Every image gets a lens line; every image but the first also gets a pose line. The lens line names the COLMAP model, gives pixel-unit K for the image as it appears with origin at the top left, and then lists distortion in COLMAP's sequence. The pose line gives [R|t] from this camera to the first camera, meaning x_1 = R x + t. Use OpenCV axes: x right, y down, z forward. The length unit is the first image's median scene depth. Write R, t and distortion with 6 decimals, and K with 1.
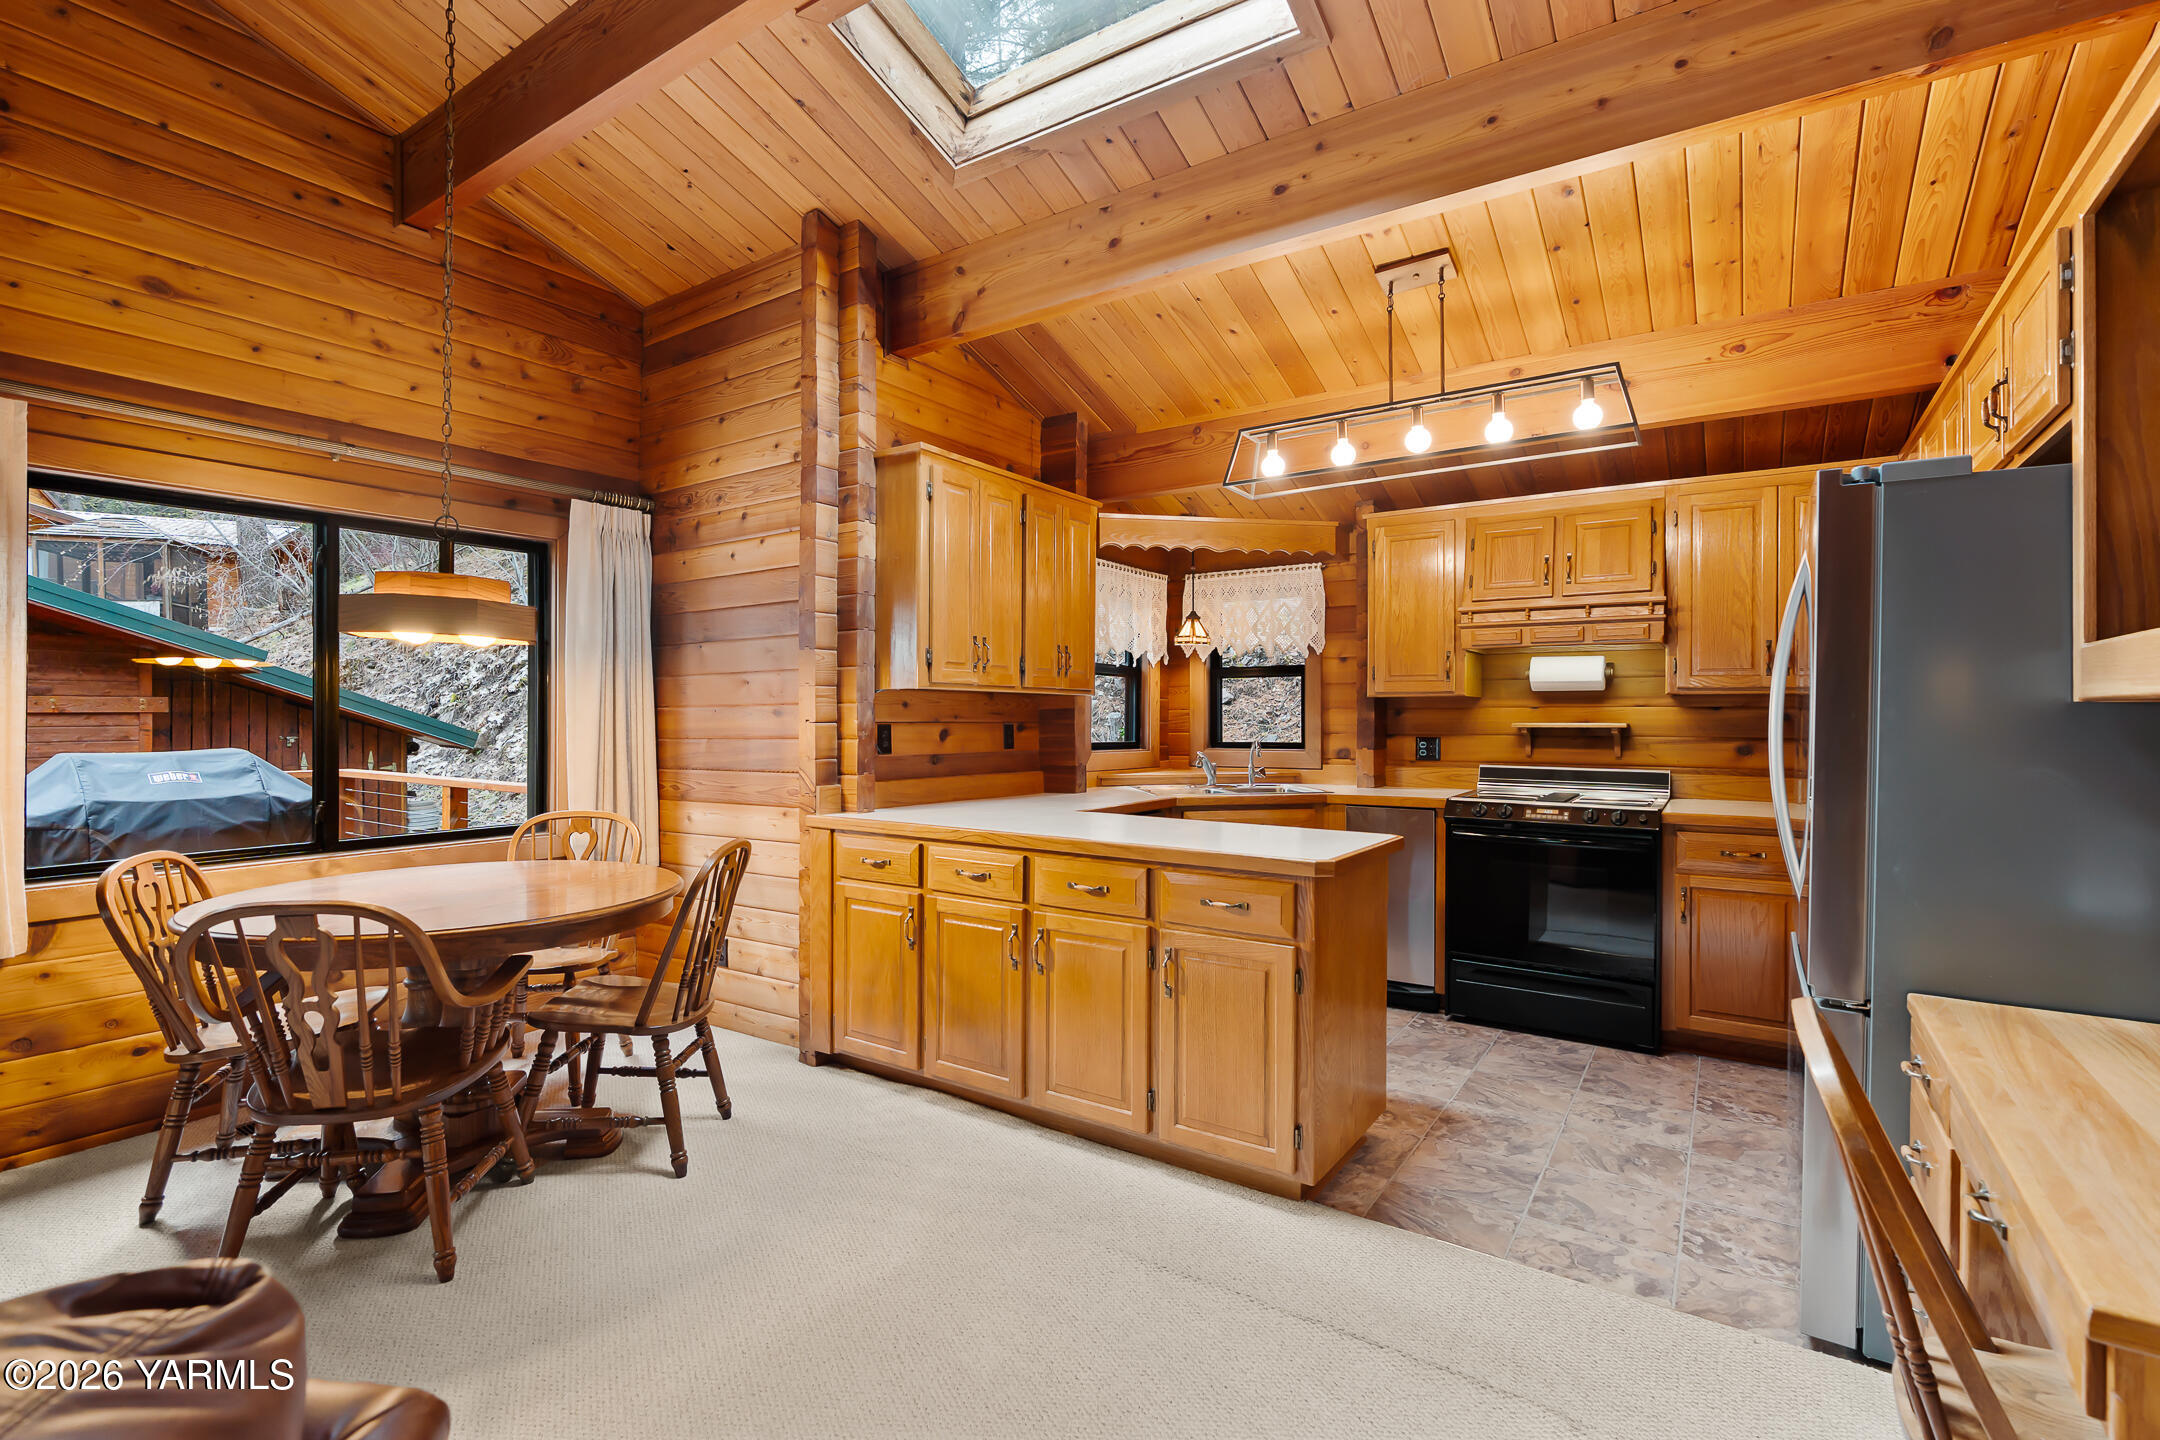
lens RADIAL K [[984.7, 0, 1072.4], [0, 984.7, 712.3], [0, 0, 1]] dist [-0.002912, -0.000151]
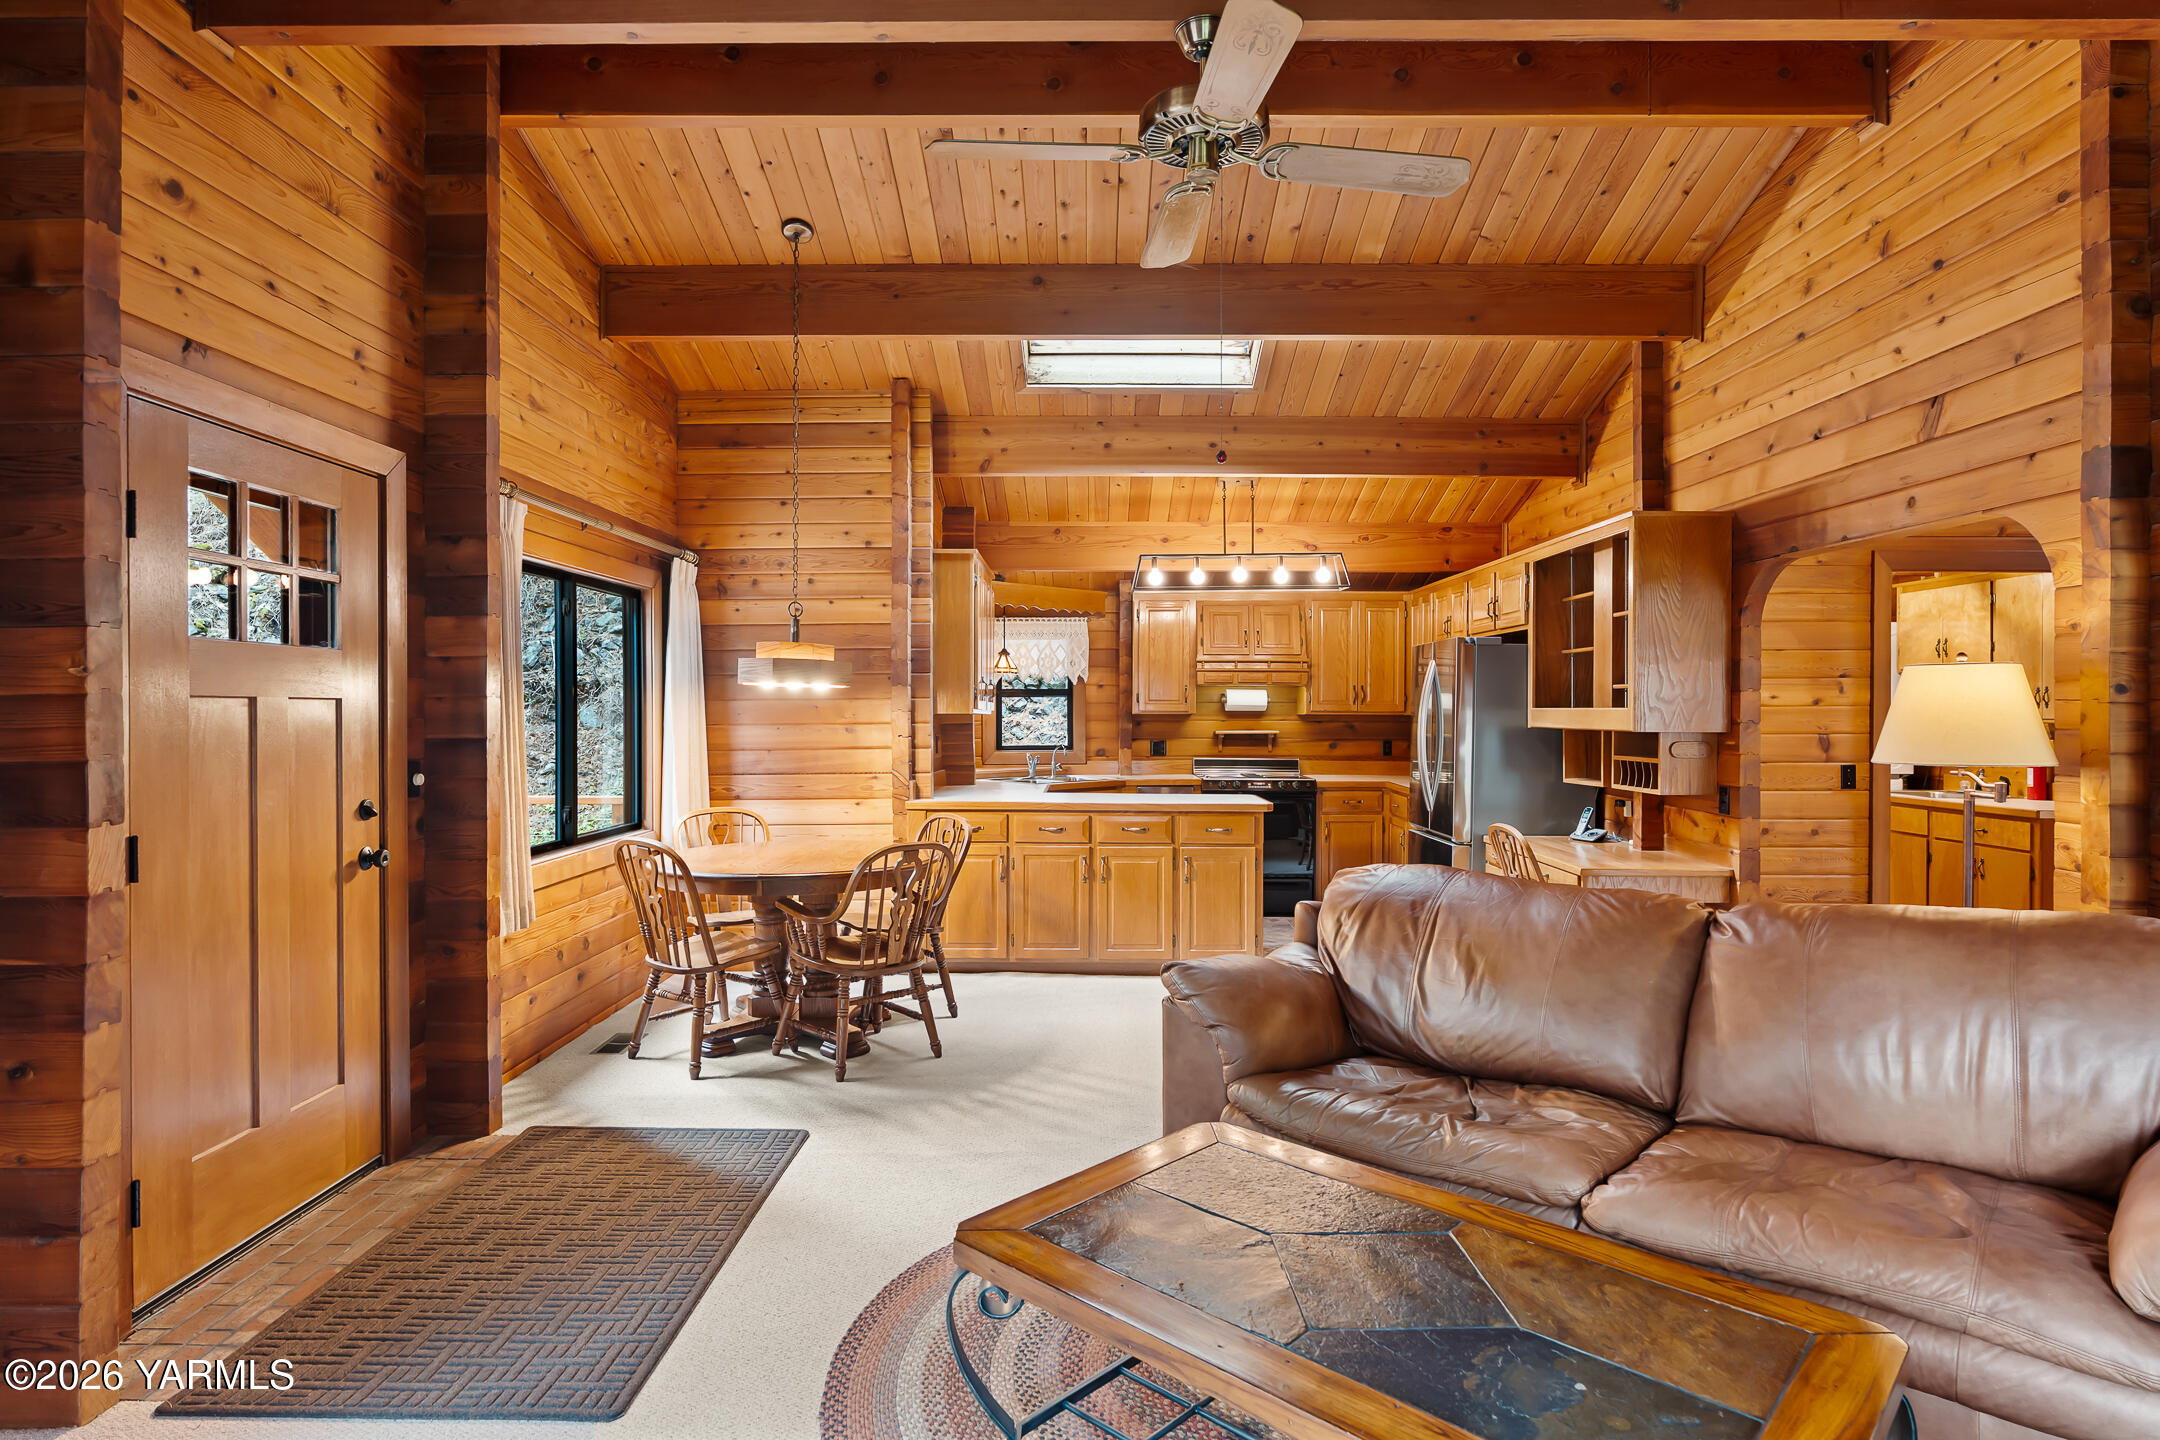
lens RADIAL K [[1186.2, 0, 1083.2], [0, 1186.2, 719.4], [0, 0, 1]] dist [-0.005181, -0.000430]
pose [[0.824483, -0.003951, 0.565873, -0.856371], [-0.002914, 0.999933, 0.011228, -0.029941], [-0.565880, -0.010906, 0.824416, -0.478202]]
